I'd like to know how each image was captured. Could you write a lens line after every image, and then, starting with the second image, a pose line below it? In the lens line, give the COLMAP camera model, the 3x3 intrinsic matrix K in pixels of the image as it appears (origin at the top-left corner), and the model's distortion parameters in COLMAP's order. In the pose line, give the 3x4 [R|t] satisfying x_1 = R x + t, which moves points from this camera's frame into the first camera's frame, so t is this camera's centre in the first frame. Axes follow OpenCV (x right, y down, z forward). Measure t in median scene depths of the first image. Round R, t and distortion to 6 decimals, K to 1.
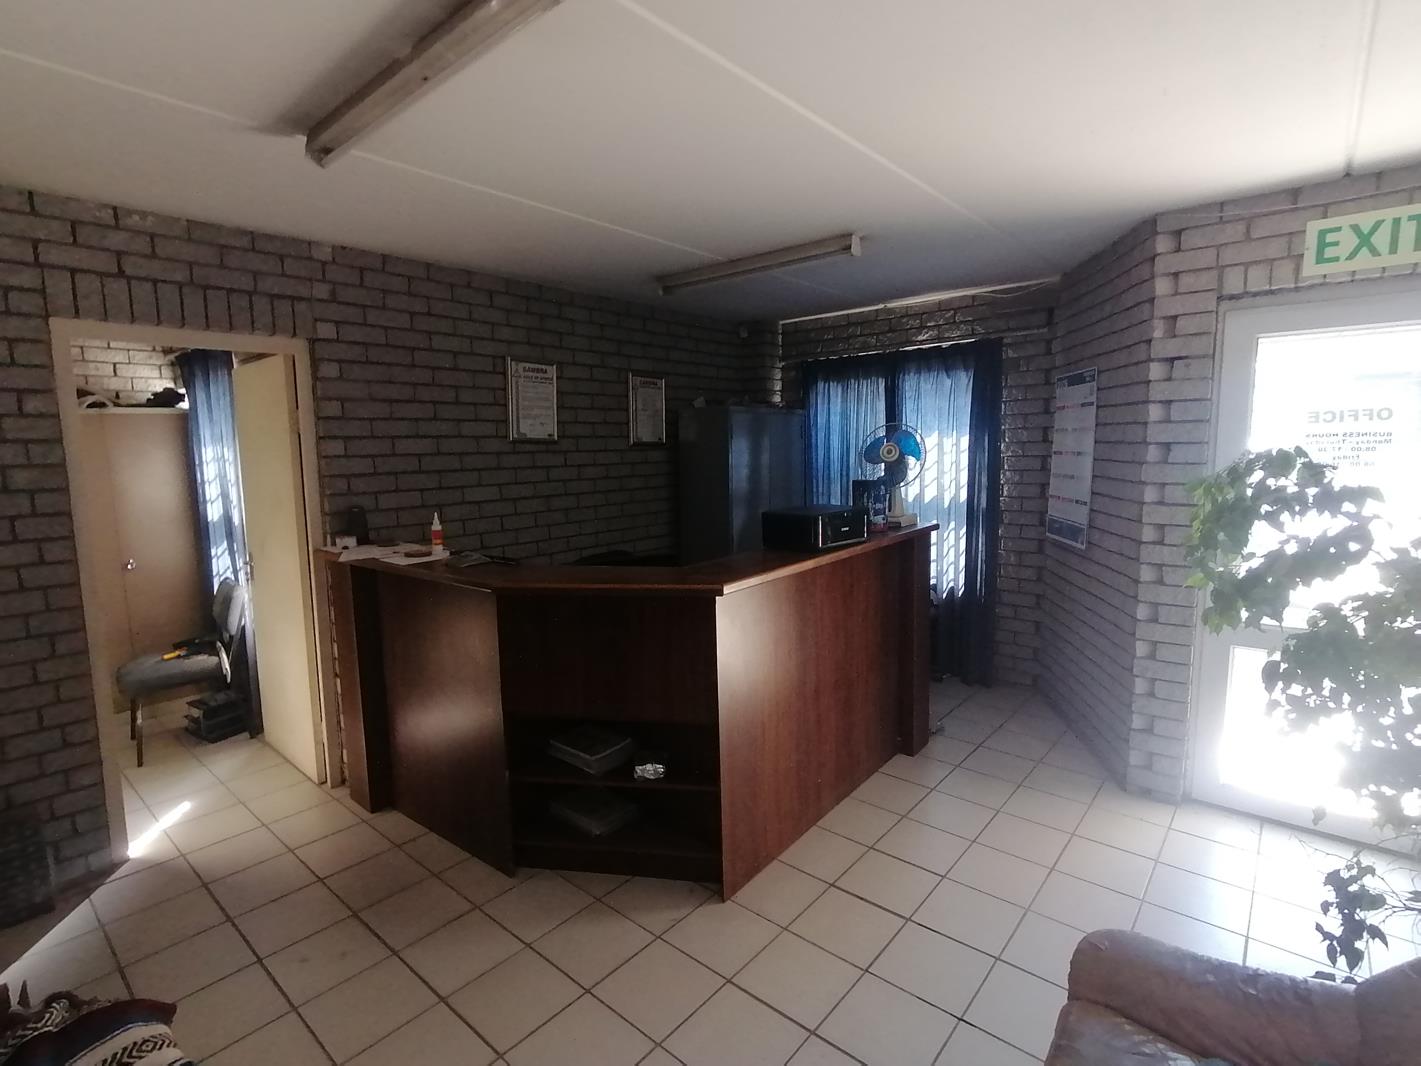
lens RADIAL K [[698.0, 0, 708.2], [0, 698.0, 528.6], [0, 0, 1]] dist [-0.017429, -0.002112]
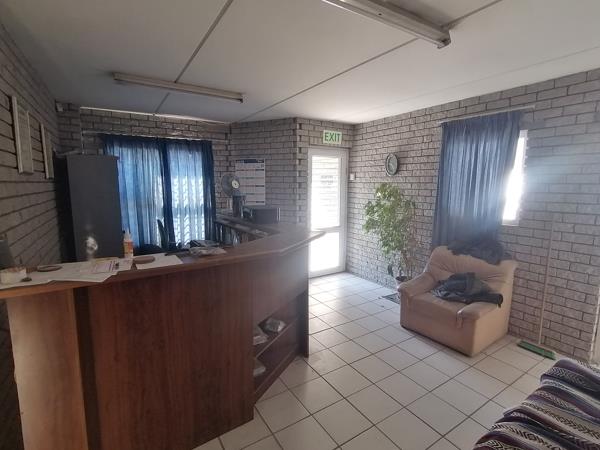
lens RADIAL K [[294.7, 0, 298.2], [0, 294.7, 227.0], [0, 0, 1]] dist [-0.017429, -0.002112]
pose [[0.299619, -0.120705, 0.946393, -0.619473], [0.098499, 0.990577, 0.095157, -0.033505], [-0.948961, 0.064708, 0.308685, 0.426898]]
